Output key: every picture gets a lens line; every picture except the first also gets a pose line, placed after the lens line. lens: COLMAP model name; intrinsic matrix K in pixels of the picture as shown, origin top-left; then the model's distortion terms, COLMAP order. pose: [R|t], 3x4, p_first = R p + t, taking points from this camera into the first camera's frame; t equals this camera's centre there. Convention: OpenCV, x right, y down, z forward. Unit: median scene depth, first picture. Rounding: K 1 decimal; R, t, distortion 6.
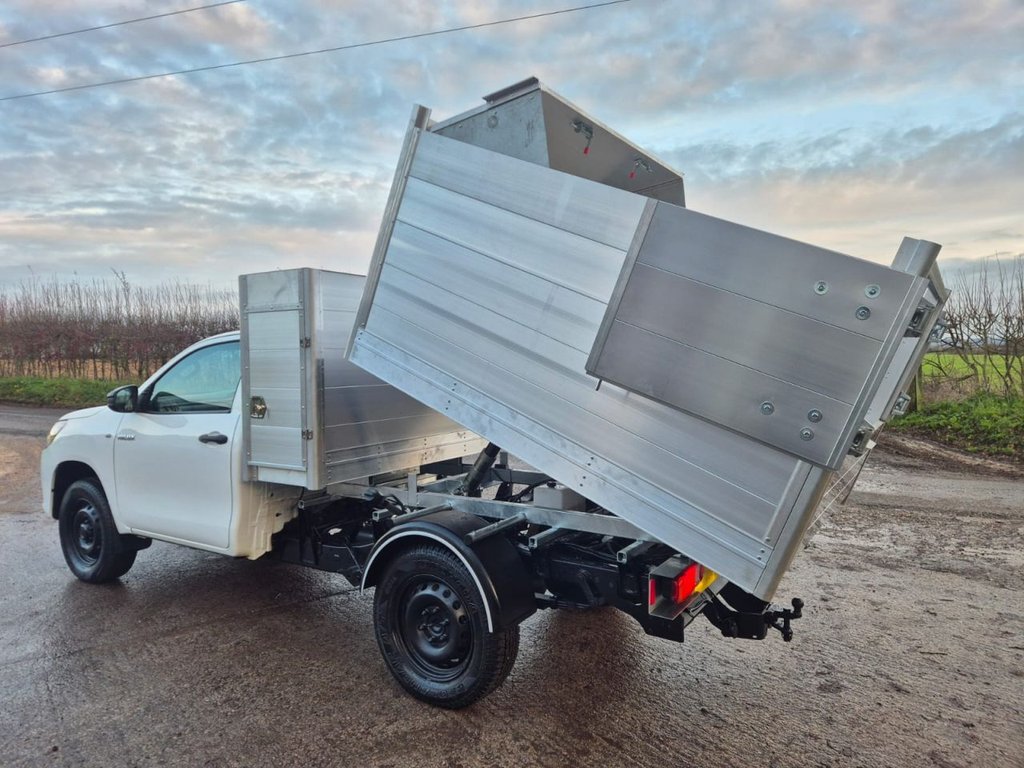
lens RADIAL K [[684.3, 0, 518.3], [0, 684.3, 389.6], [0, 0, 1]] dist [0.071201, -0.055194]
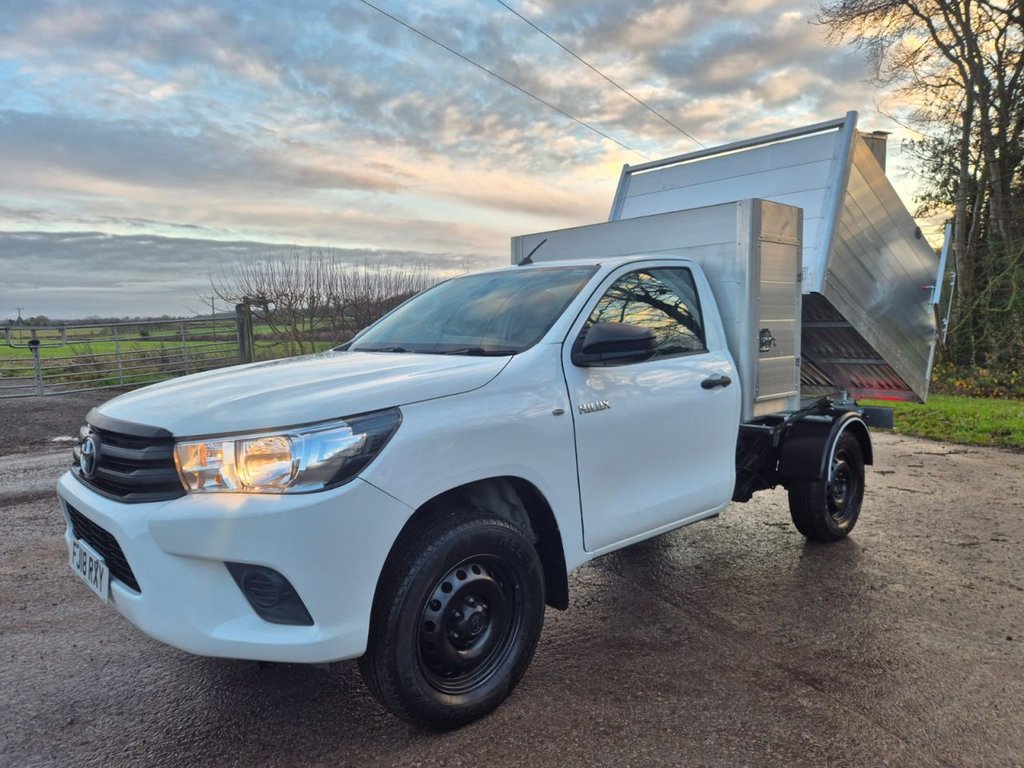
lens RADIAL K [[680.9, 0, 514.4], [0, 680.9, 379.9], [0, 0, 1]] dist [0.074044, -0.055696]
pose [[0.239773, -0.069027, 0.968372, -1.336009], [0.059374, 0.996645, 0.056341, 0.006734], [-0.969012, 0.043988, 0.243066, 1.049442]]
